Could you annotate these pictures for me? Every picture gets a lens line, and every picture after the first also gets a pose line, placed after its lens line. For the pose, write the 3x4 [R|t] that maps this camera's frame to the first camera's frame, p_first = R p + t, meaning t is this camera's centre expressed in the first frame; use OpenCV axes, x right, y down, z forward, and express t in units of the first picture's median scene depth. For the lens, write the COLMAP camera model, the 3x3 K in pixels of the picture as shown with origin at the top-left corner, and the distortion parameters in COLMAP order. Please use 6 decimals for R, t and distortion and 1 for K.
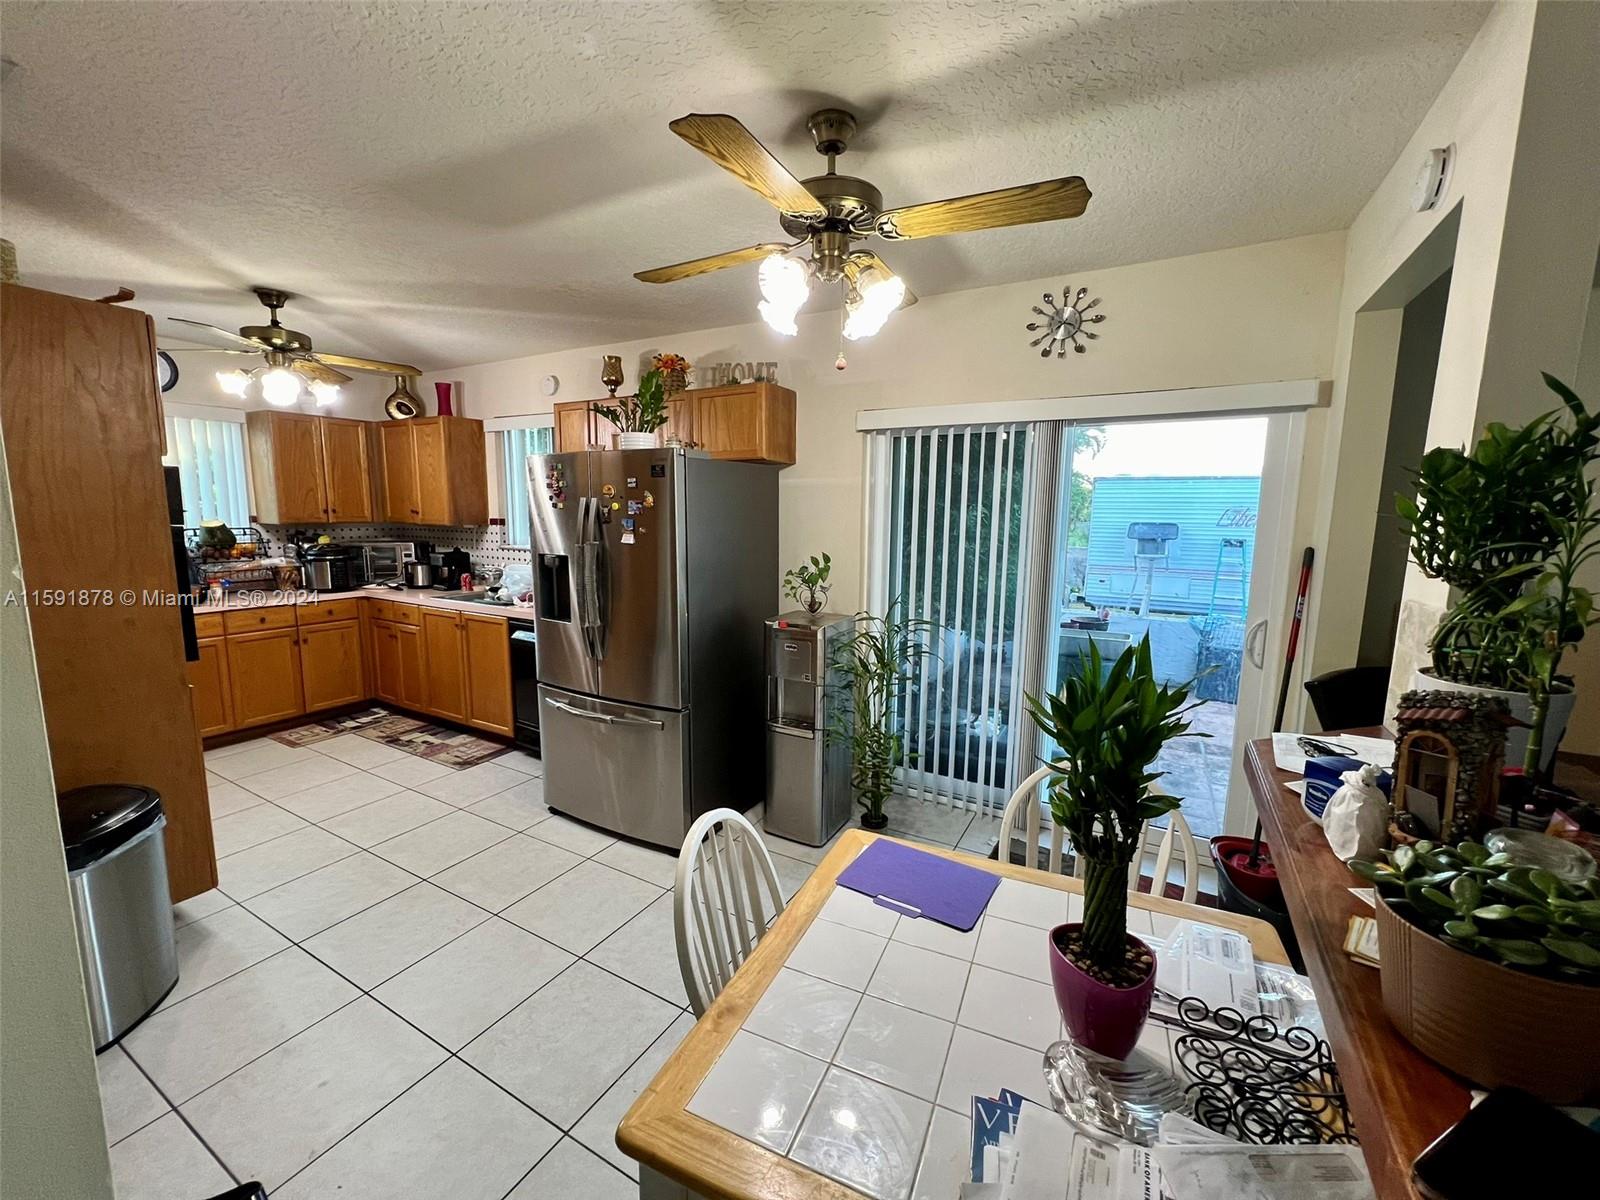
lens RADIAL K [[643.3, 0, 795.9], [0, 643.3, 596.7], [0, 0, 1]] dist [-0.006196, 0.000599]
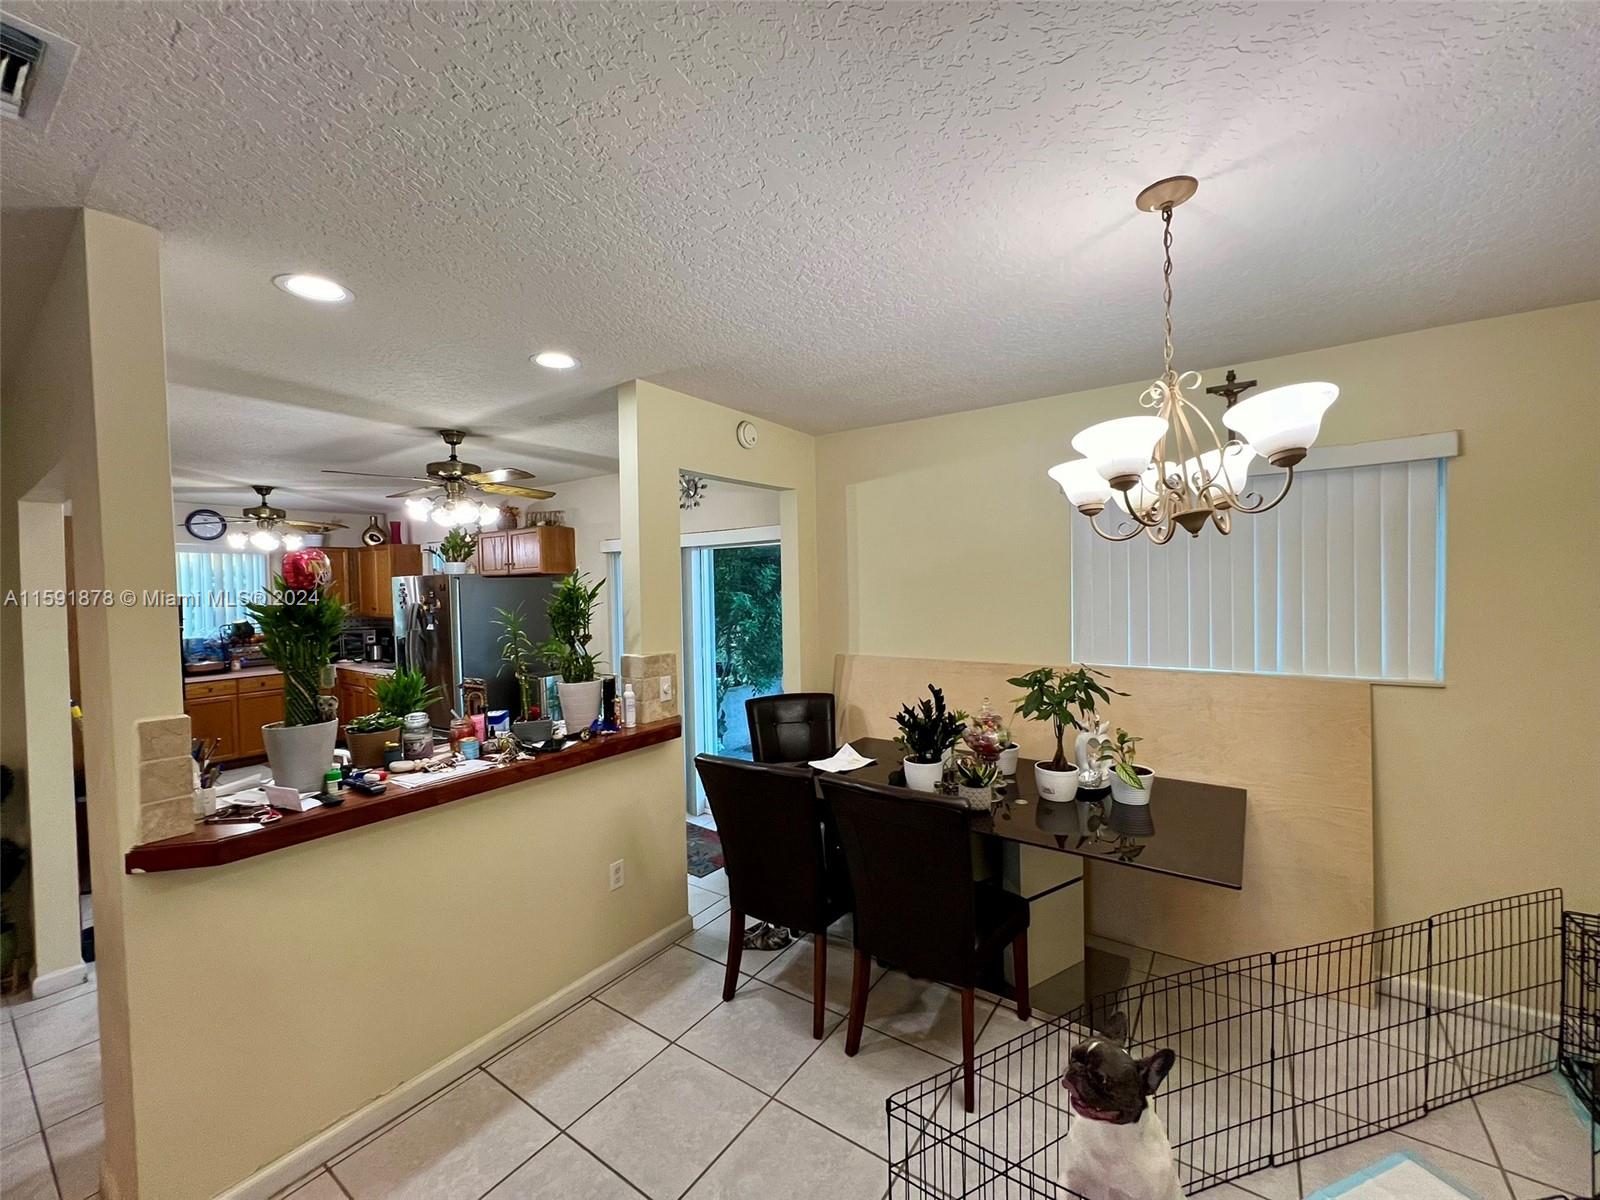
lens RADIAL K [[643.3, 0, 804.4], [0, 643.3, 597.5], [0, 0, 1]] dist [-0.006196, 0.000599]
pose [[0.994843, -0.030843, -0.096622, 0.556733], [0.019874, 0.993454, -0.112490, 0.027168], [0.099459, 0.109989, 0.988944, -0.368802]]
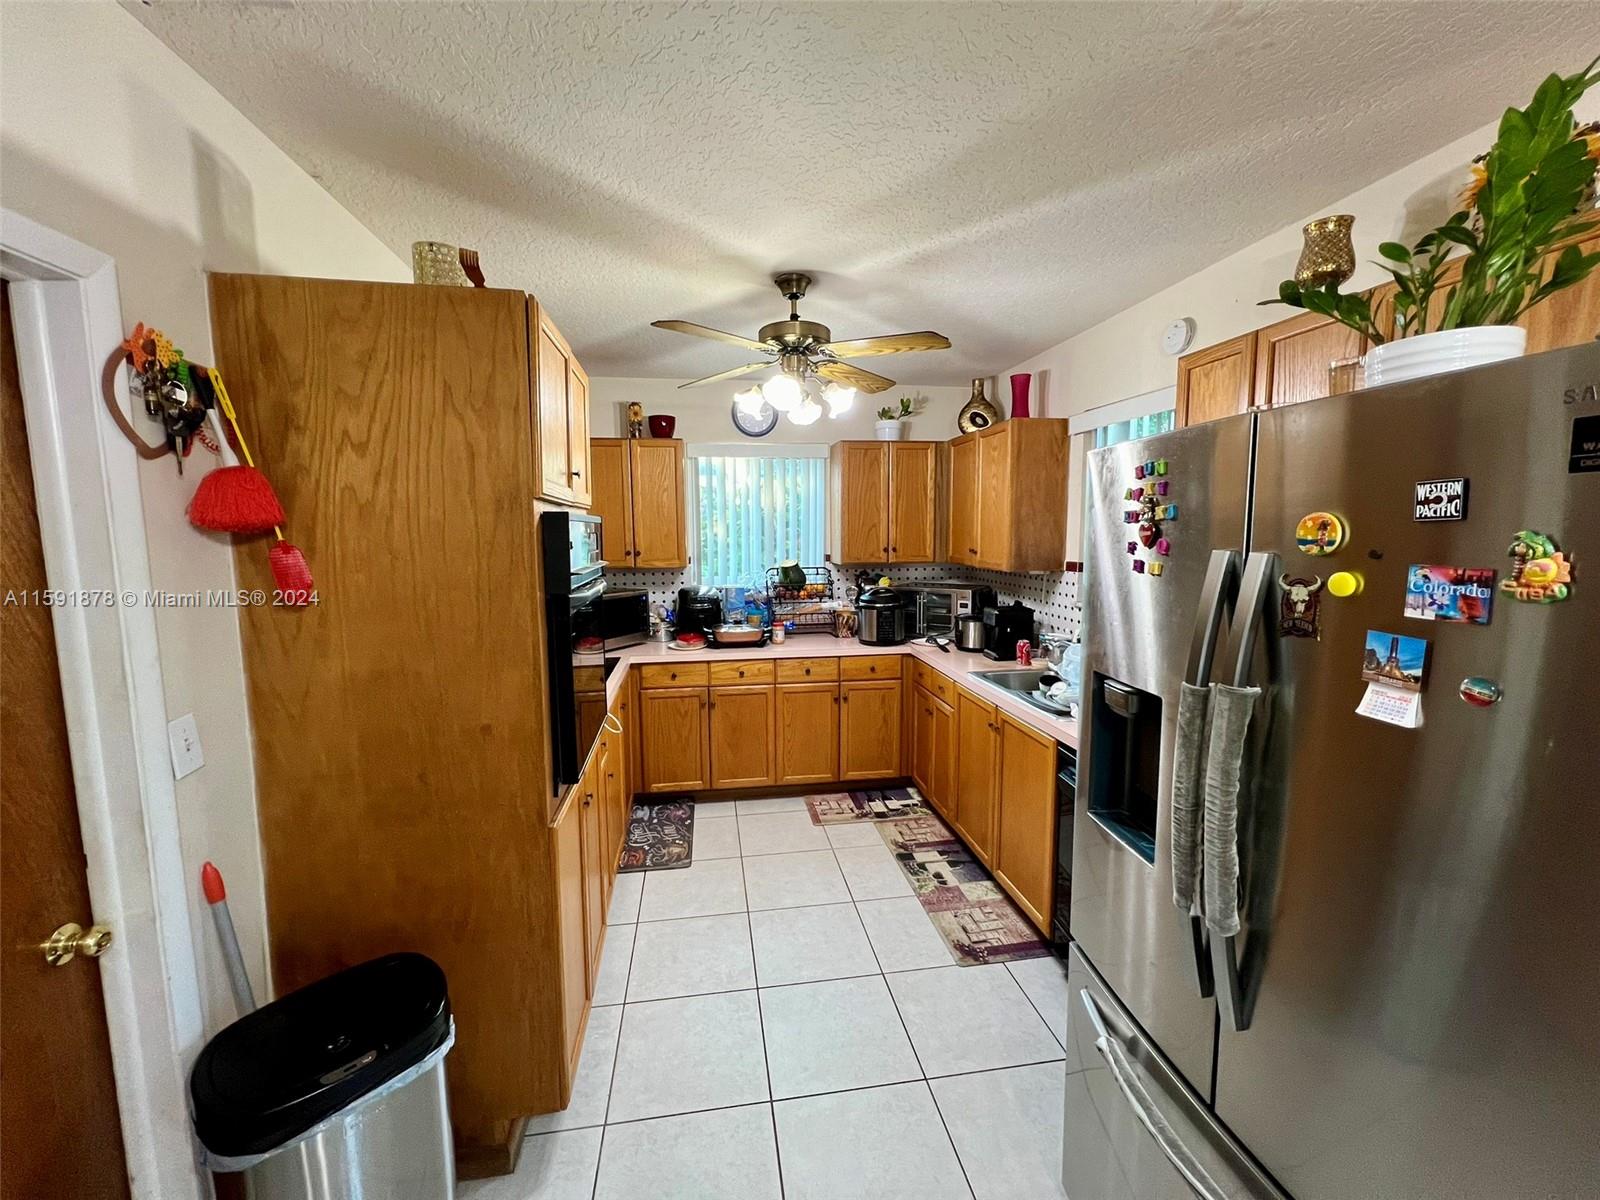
lens RADIAL K [[639.5, 0, 803.2], [0, 639.5, 600.4], [0, 0, 1]] dist [-0.004038, 0.000862]
pose [[0.622831, 0.070036, -0.779215, -0.130875], [-0.091733, 0.995652, 0.016166, -0.072897], [0.776960, 0.061411, 0.626548, 0.396670]]
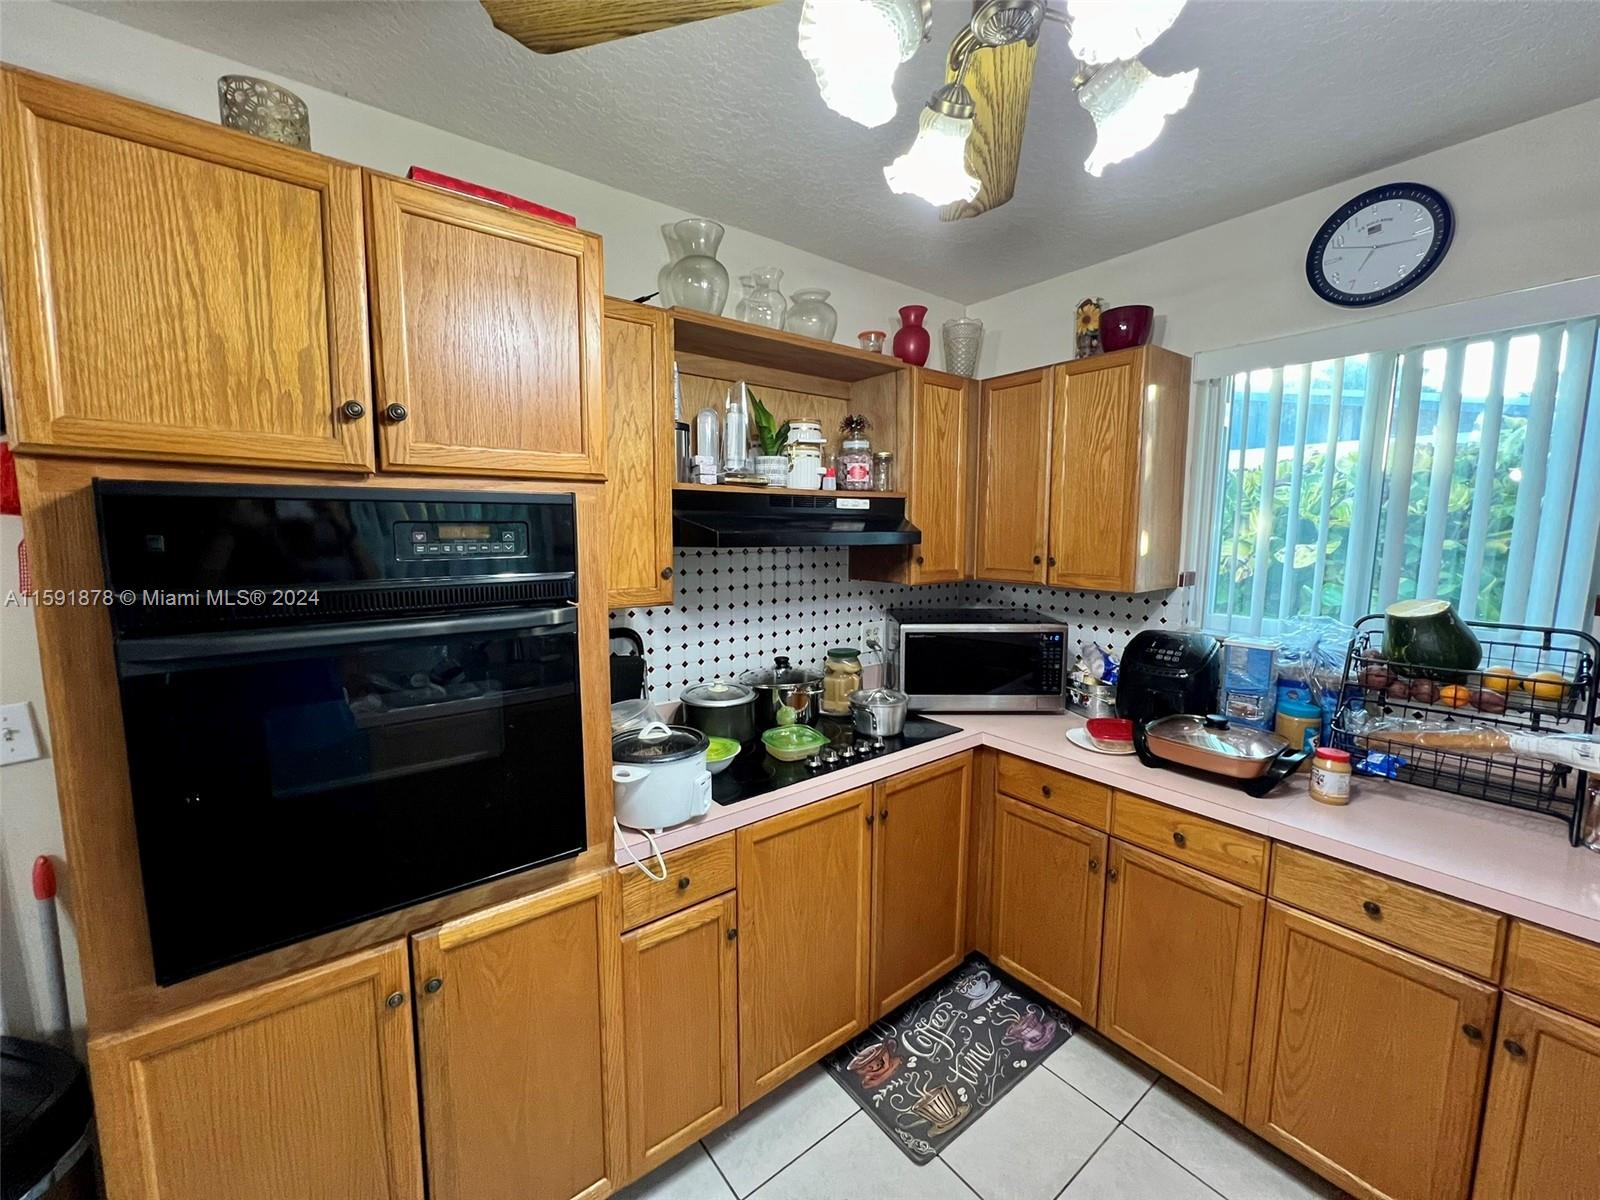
lens RADIAL K [[643.3, 0, 800.7], [0, 643.3, 597.4], [0, 0, 1]] dist [-0.006196, 0.000599]
pose [[-0.386646, 0.094529, -0.917371, -0.402312], [-0.131798, 0.978858, 0.156415, -0.127091], [0.912762, 0.181385, -0.366013, 0.771368]]
